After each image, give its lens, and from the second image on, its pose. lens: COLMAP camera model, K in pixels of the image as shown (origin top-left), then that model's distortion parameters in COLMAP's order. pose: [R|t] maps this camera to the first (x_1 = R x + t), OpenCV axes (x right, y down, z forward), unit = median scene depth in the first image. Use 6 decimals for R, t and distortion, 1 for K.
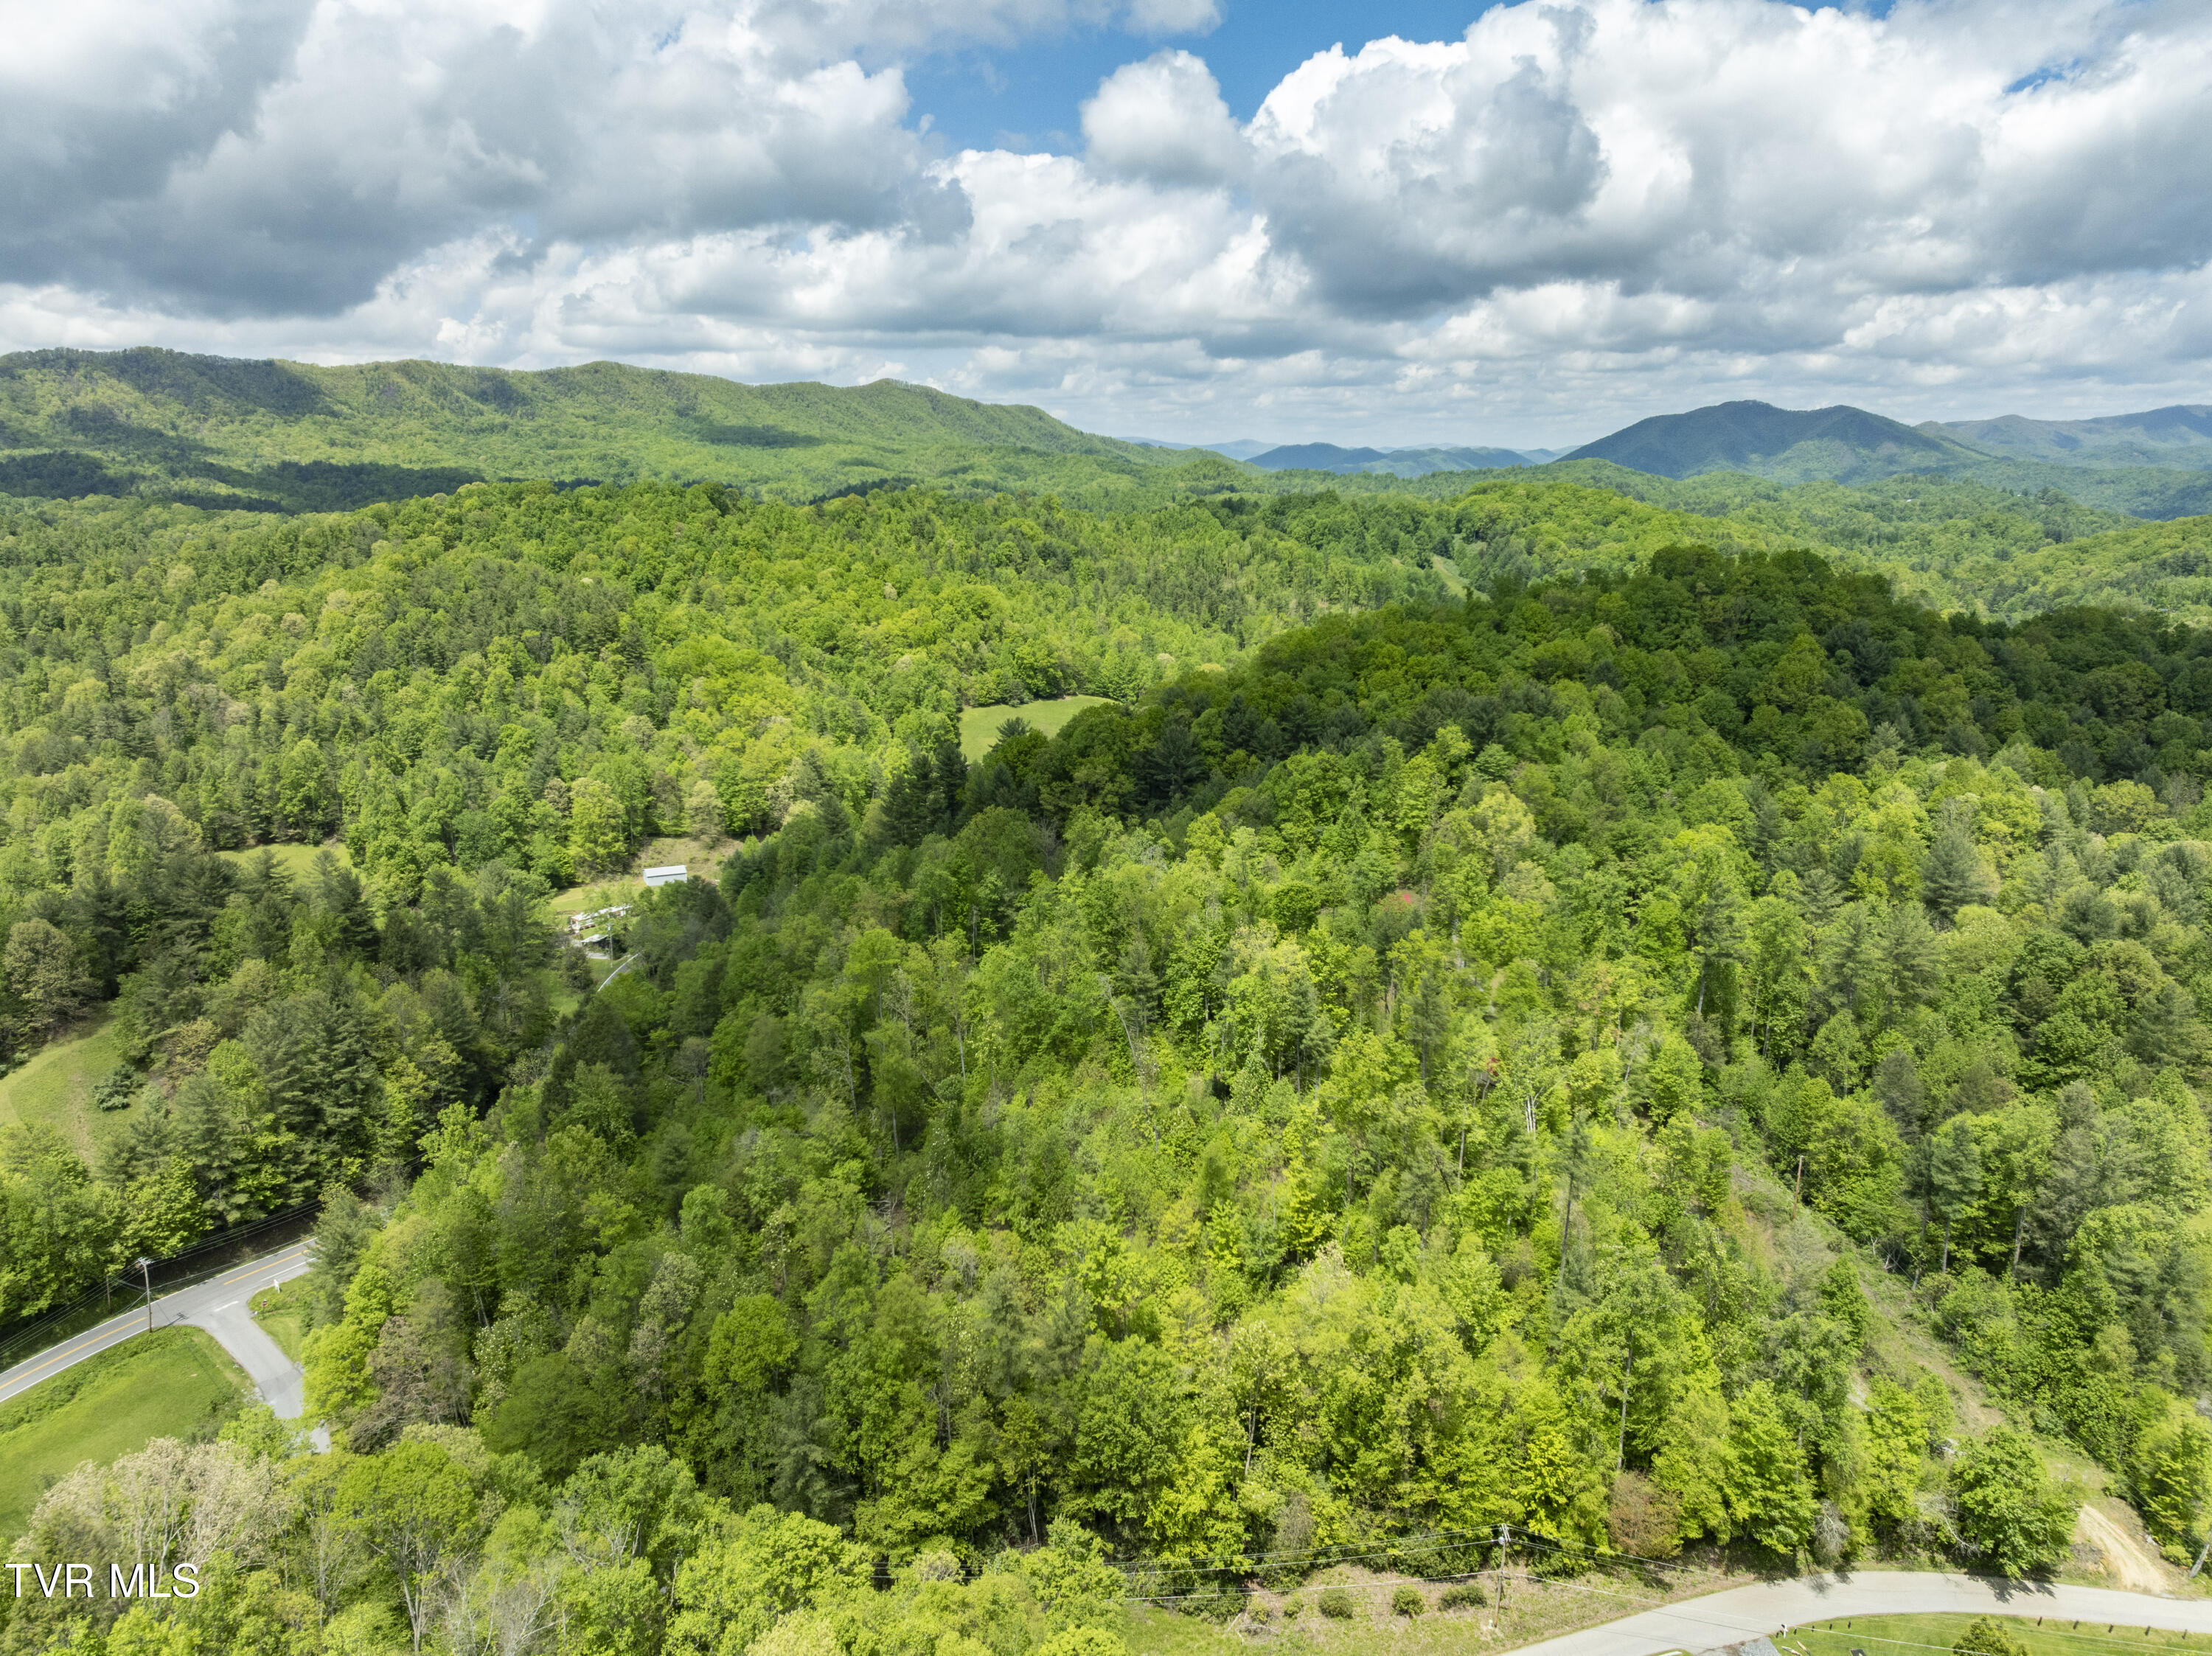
lens RADIAL K [[1549.8, 0, 1101.8], [0, 1549.8, 852.0], [0, 0, 1]] dist [-0.049737, 0.016353]
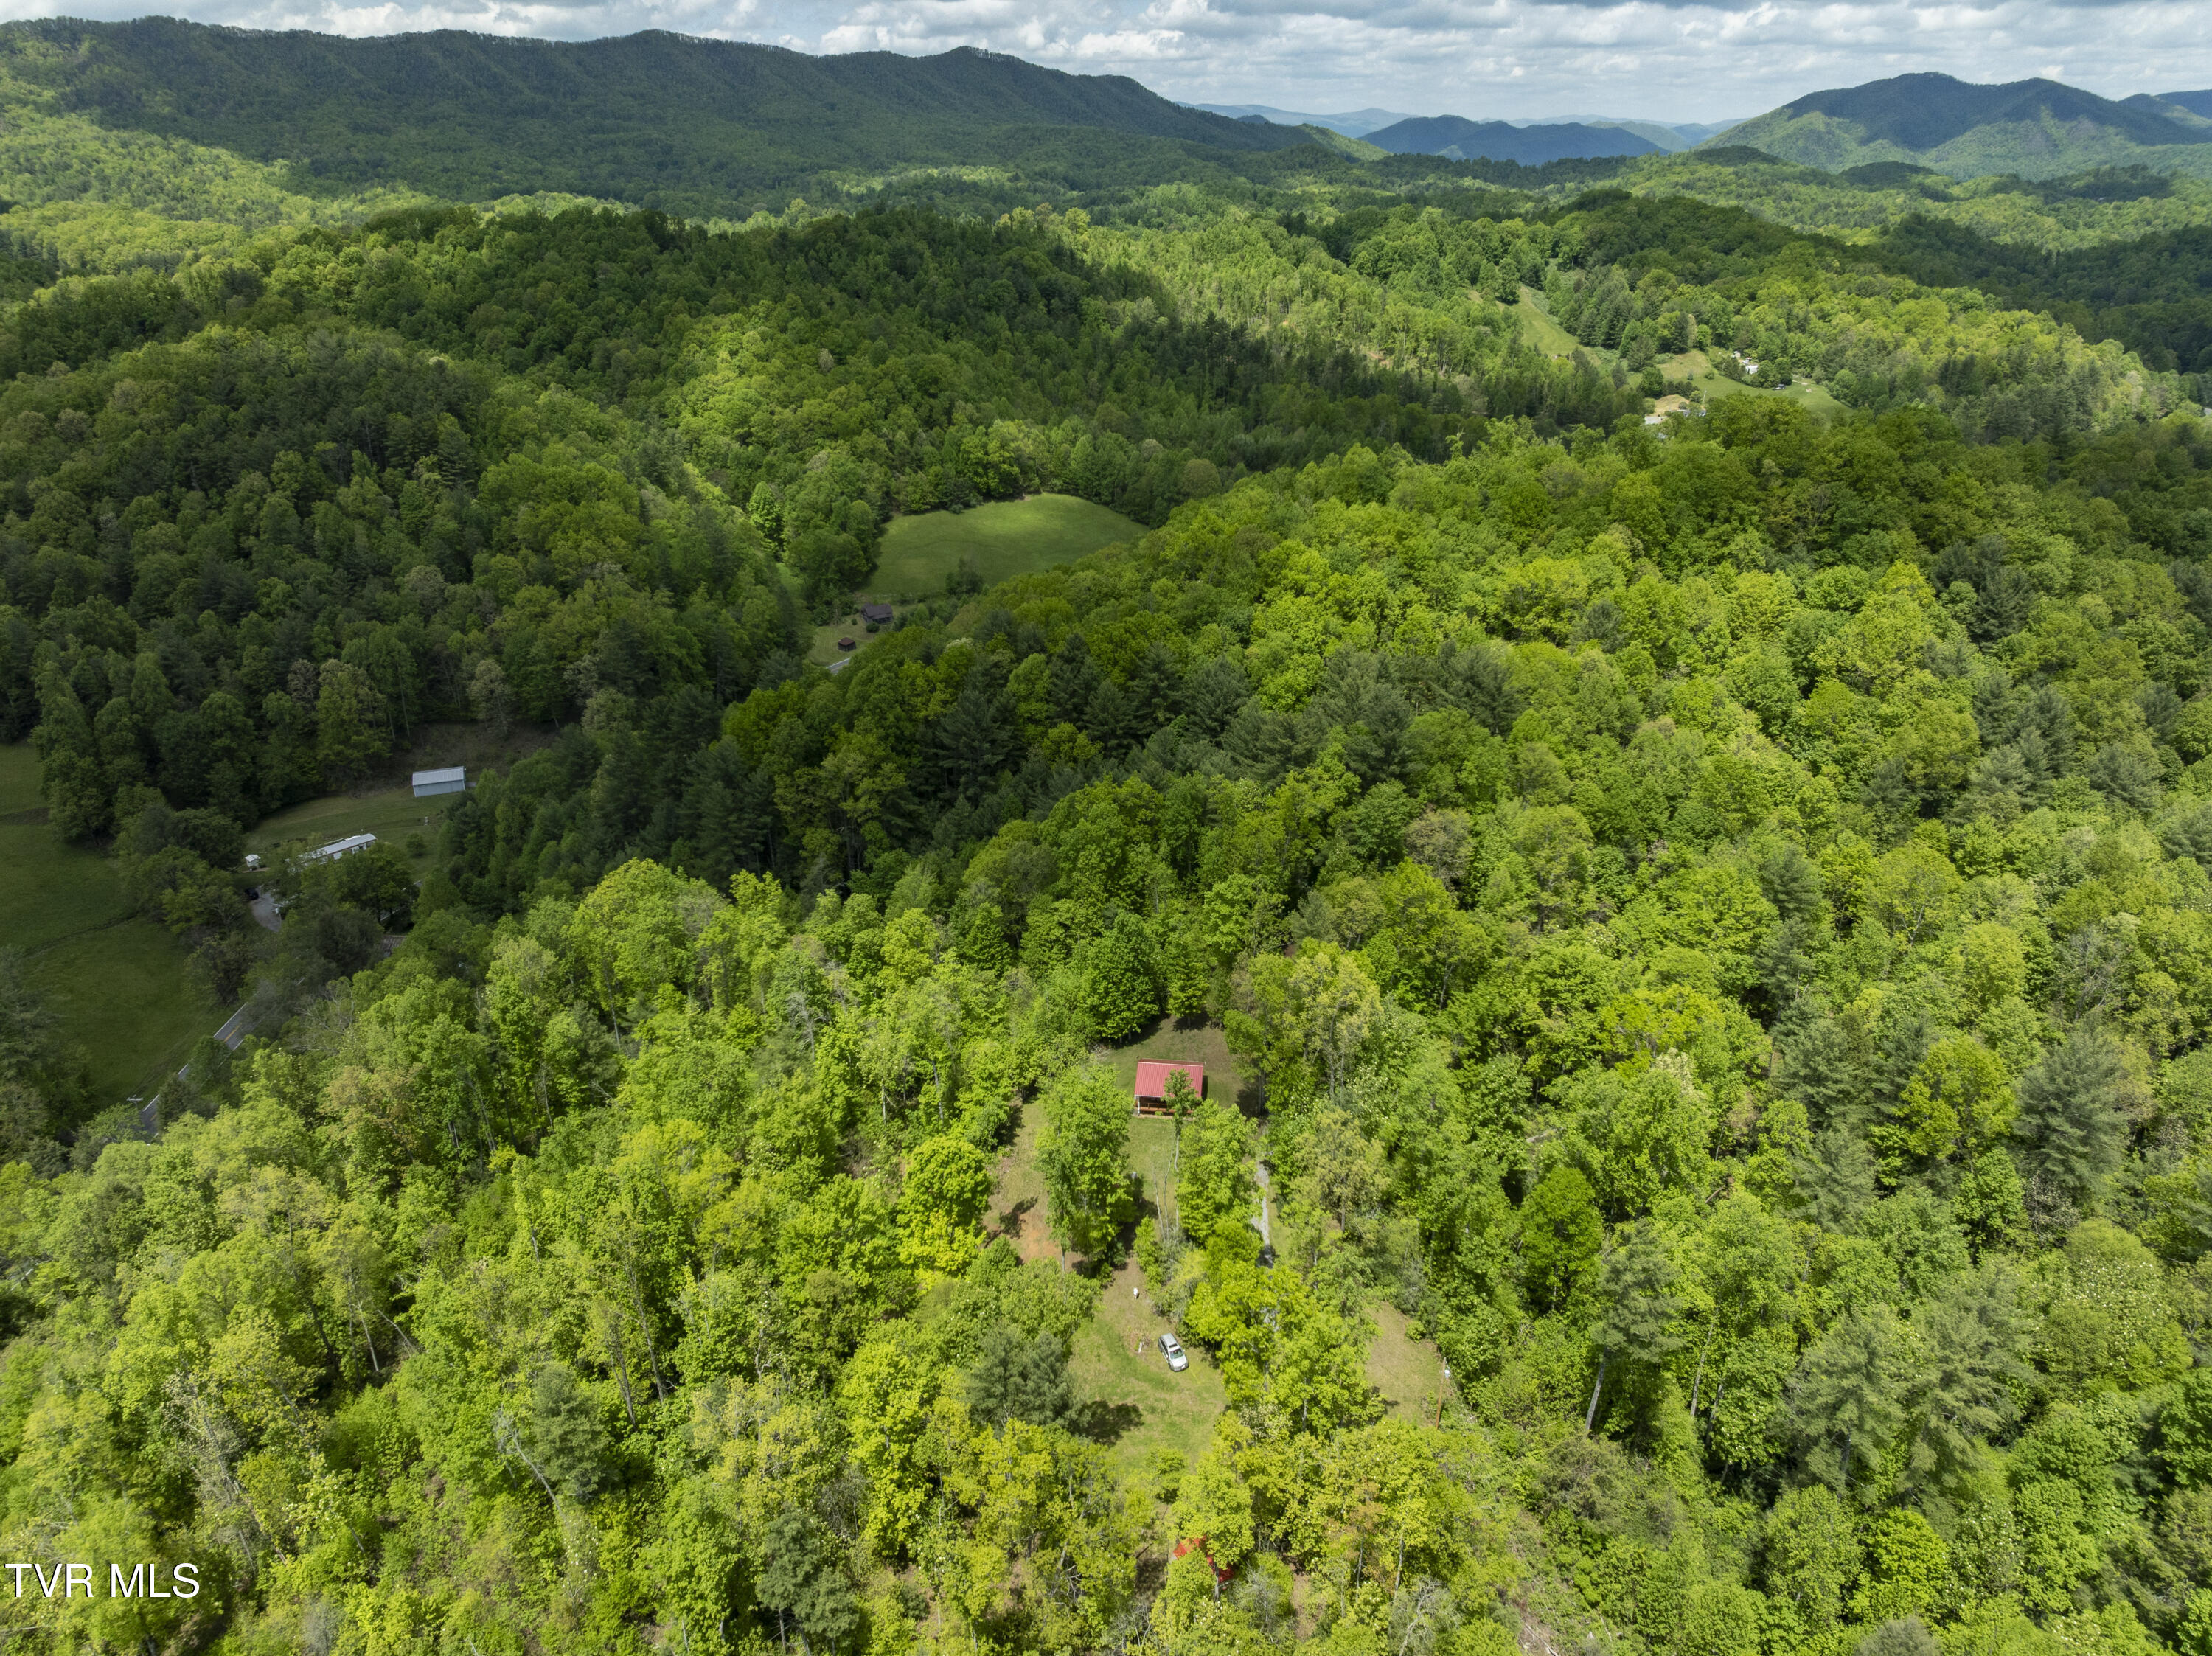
lens RADIAL K [[1549.8, 0, 1102.3], [0, 1549.8, 838.0], [0, 0, 1]] dist [-0.049737, 0.016353]
pose [[0.997564, 0.030907, -0.062529, 0.042745], [-0.018937, 0.982805, 0.183674, -0.040695], [0.067131, -0.182043, 0.980996, 0.082933]]
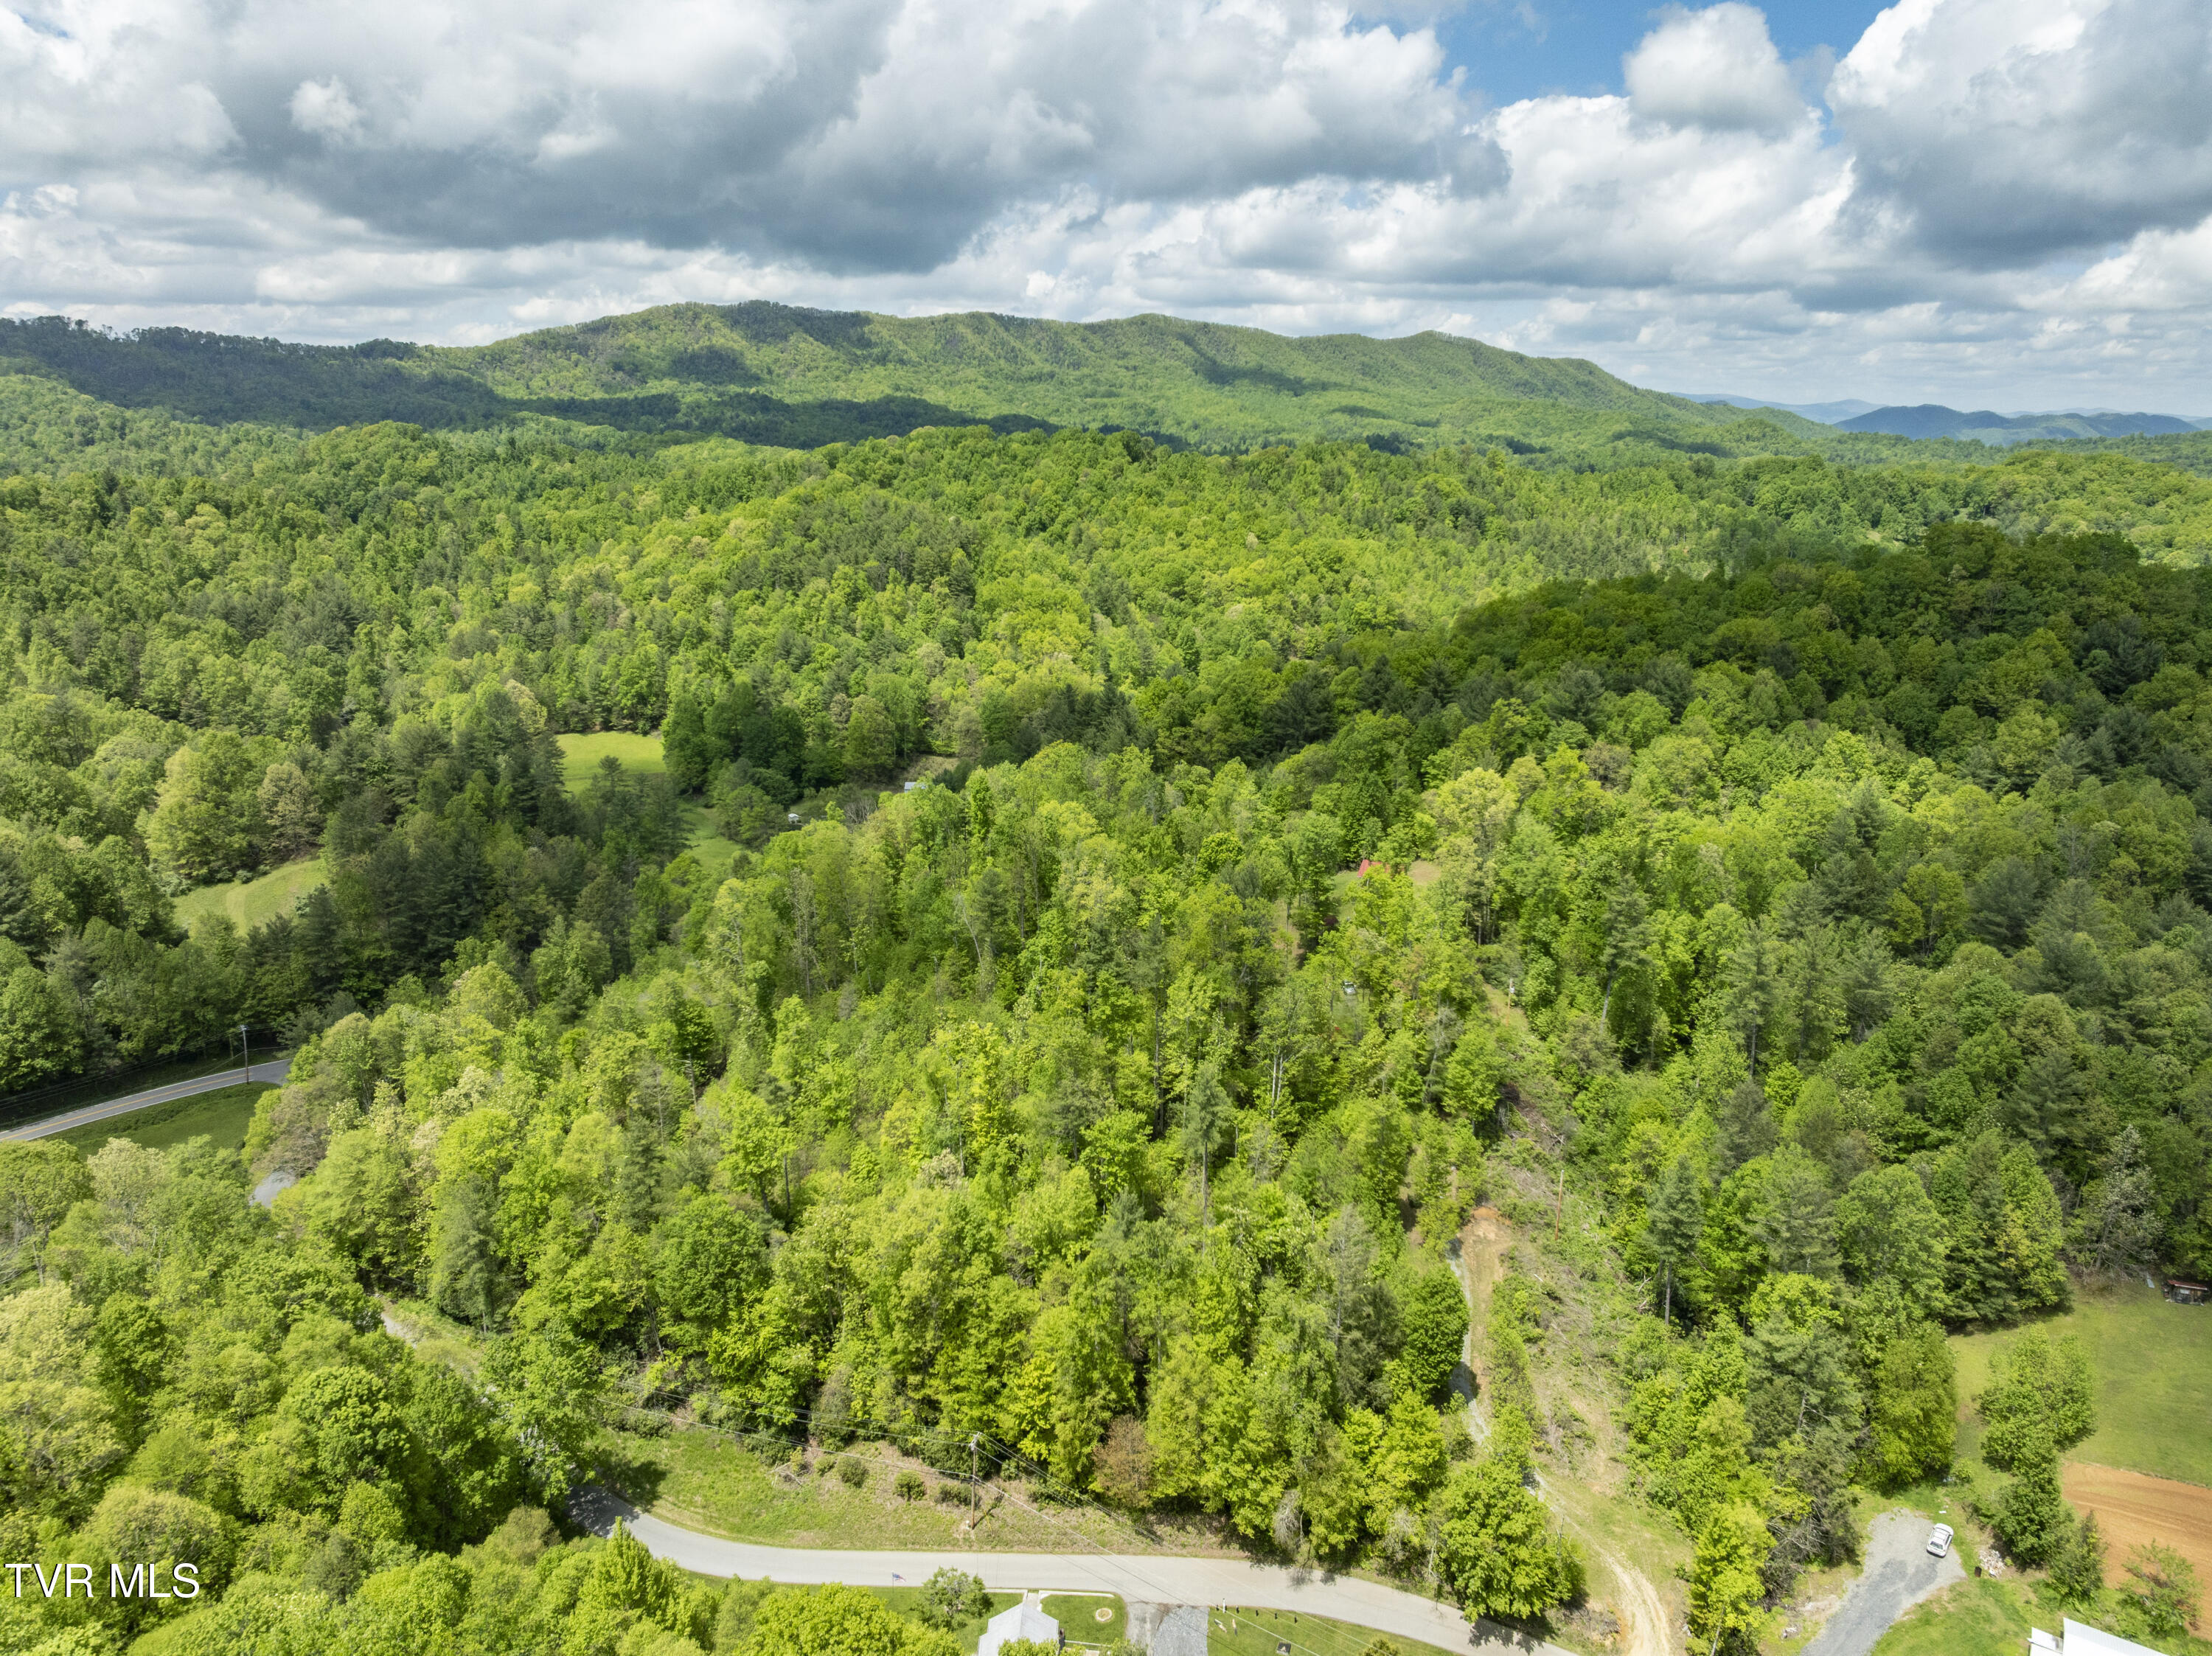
lens RADIAL K [[1549.8, 0, 1102.7], [0, 1549.8, 818.3], [0, 0, 1]] dist [-0.049737, 0.016353]
pose [[0.937591, 0.099664, -0.333151, 0.075148], [-0.096910, 0.994981, 0.024920, -0.001559], [0.333963, 0.008921, 0.942544, 0.003678]]
